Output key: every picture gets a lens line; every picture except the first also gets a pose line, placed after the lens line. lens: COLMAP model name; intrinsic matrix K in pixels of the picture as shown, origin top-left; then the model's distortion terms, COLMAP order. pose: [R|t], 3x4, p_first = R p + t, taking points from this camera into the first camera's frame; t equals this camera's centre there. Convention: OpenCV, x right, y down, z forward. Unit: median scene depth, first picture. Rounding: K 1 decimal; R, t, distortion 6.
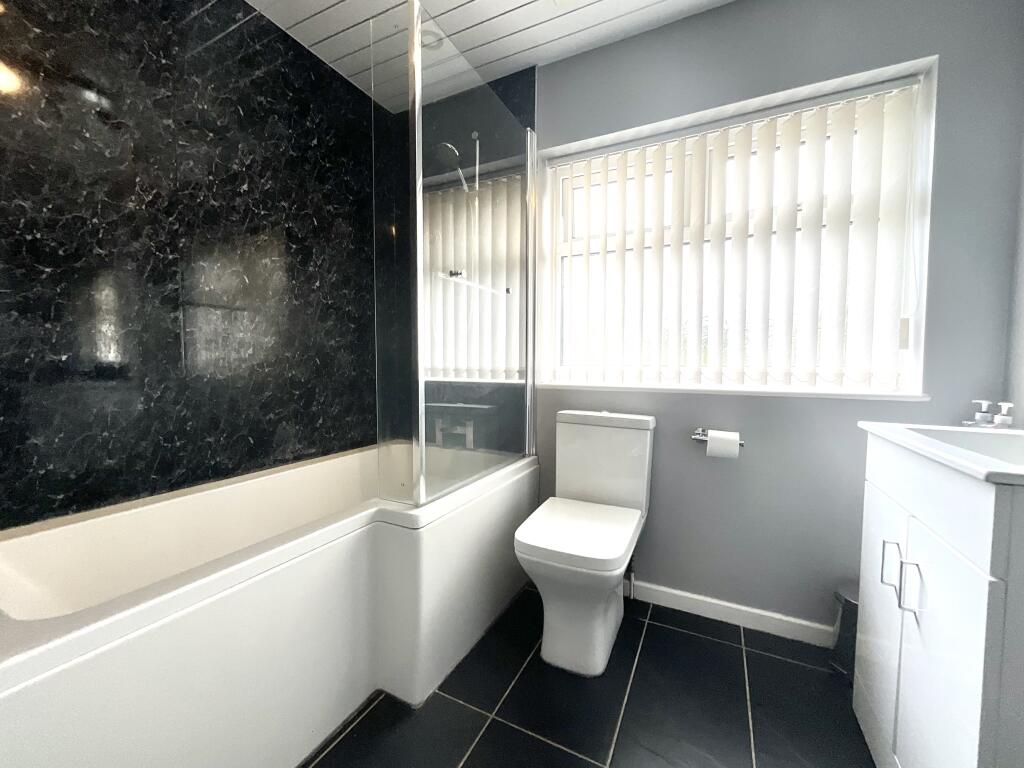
lens RADIAL K [[412.1, 0, 510.2], [0, 412.1, 384.1], [0, 0, 1]] dist [0.000116, -0.000260]
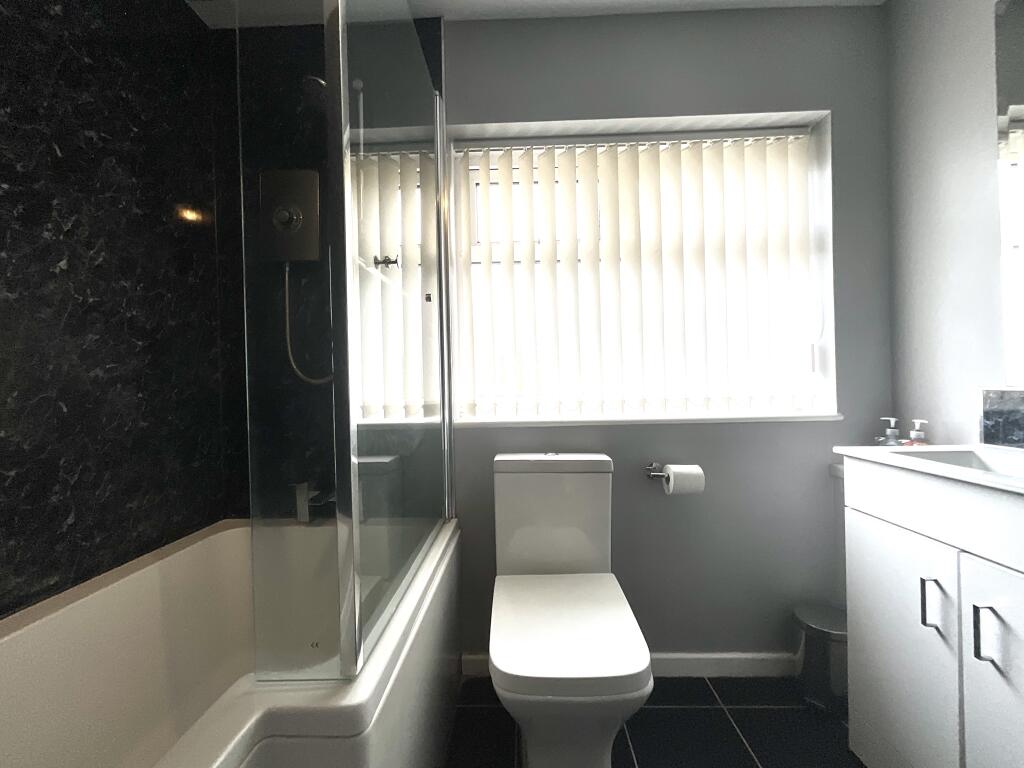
lens RADIAL K [[412.1, 0, 510.2], [0, 412.1, 384.1], [0, 0, 1]] dist [0.000116, -0.000260]
pose [[0.904170, -0.026599, 0.426344, -0.177567], [0.049223, 0.997899, -0.042132, -0.036634], [-0.424327, 0.059081, 0.903579, 0.281073]]
